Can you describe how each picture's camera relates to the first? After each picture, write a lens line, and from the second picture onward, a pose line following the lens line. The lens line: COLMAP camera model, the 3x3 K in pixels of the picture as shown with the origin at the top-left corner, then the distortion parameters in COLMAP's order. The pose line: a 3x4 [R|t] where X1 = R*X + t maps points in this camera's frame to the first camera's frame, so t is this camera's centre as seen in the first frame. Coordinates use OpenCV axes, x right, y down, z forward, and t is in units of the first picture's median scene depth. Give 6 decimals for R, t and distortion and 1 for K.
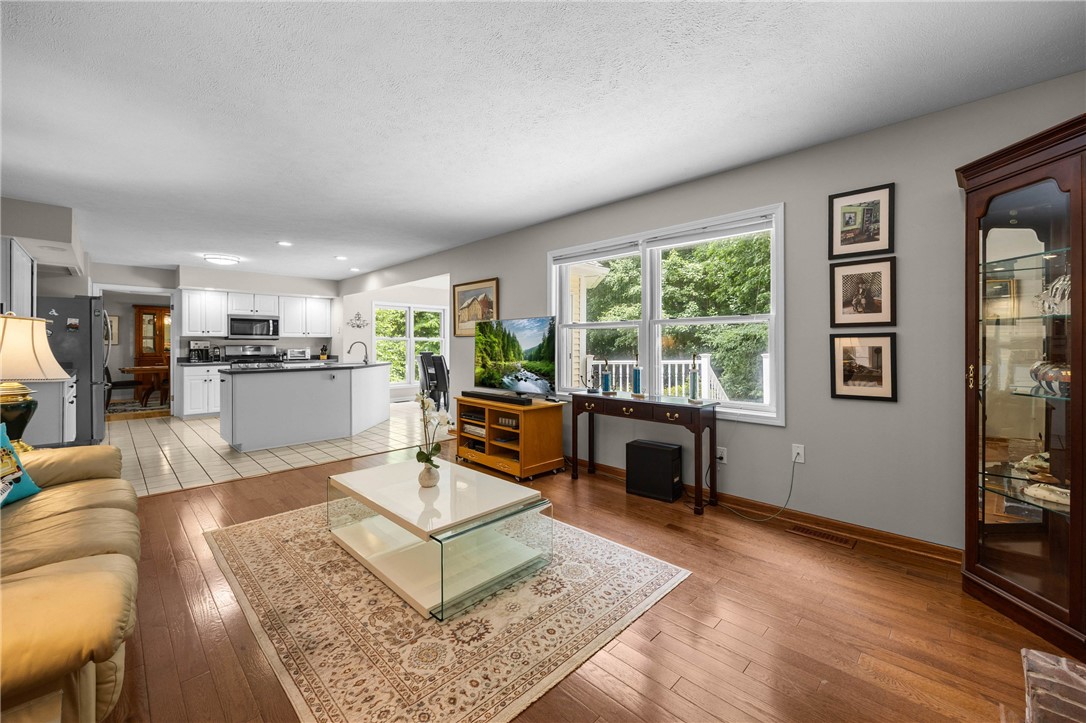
lens RADIAL K [[441.8, 0, 555.5], [0, 441.8, 346.1], [0, 0, 1]] dist [-0.004377, -0.000018]
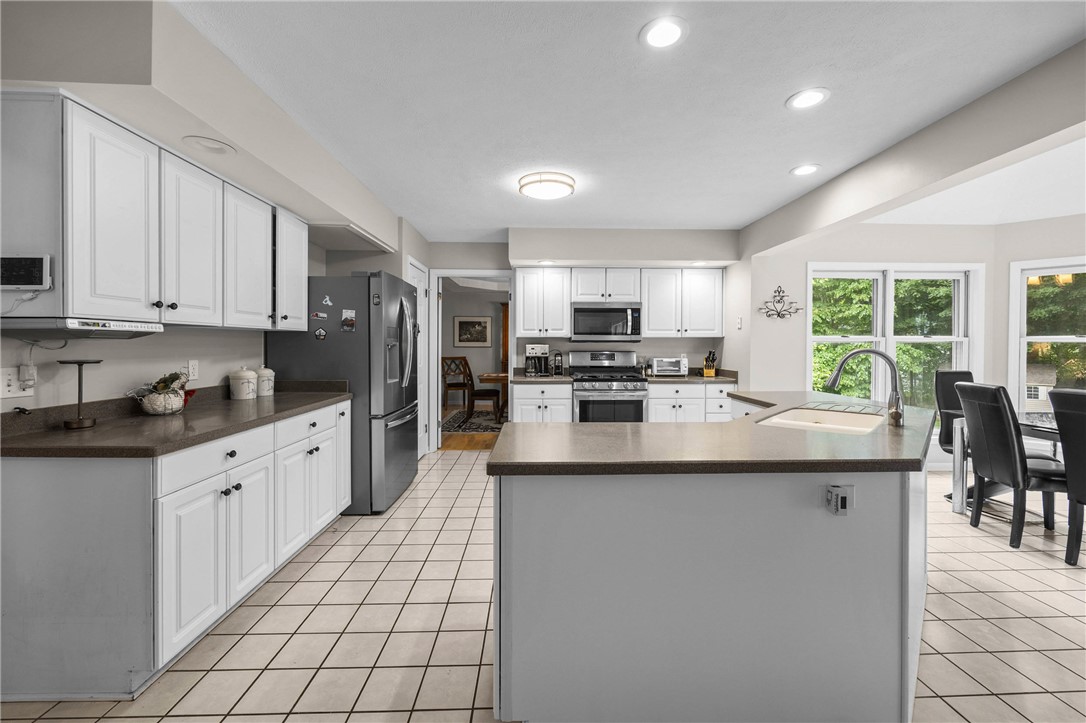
lens RADIAL K [[441.8, 0, 544.4], [0, 441.8, 352.8], [0, 0, 1]] dist [-0.004377, -0.000018]
pose [[0.717187, 0.016003, -0.696697, -0.329427], [-0.004689, 0.999825, 0.018138, -0.010826], [0.696865, -0.009741, 0.717136, 0.520897]]
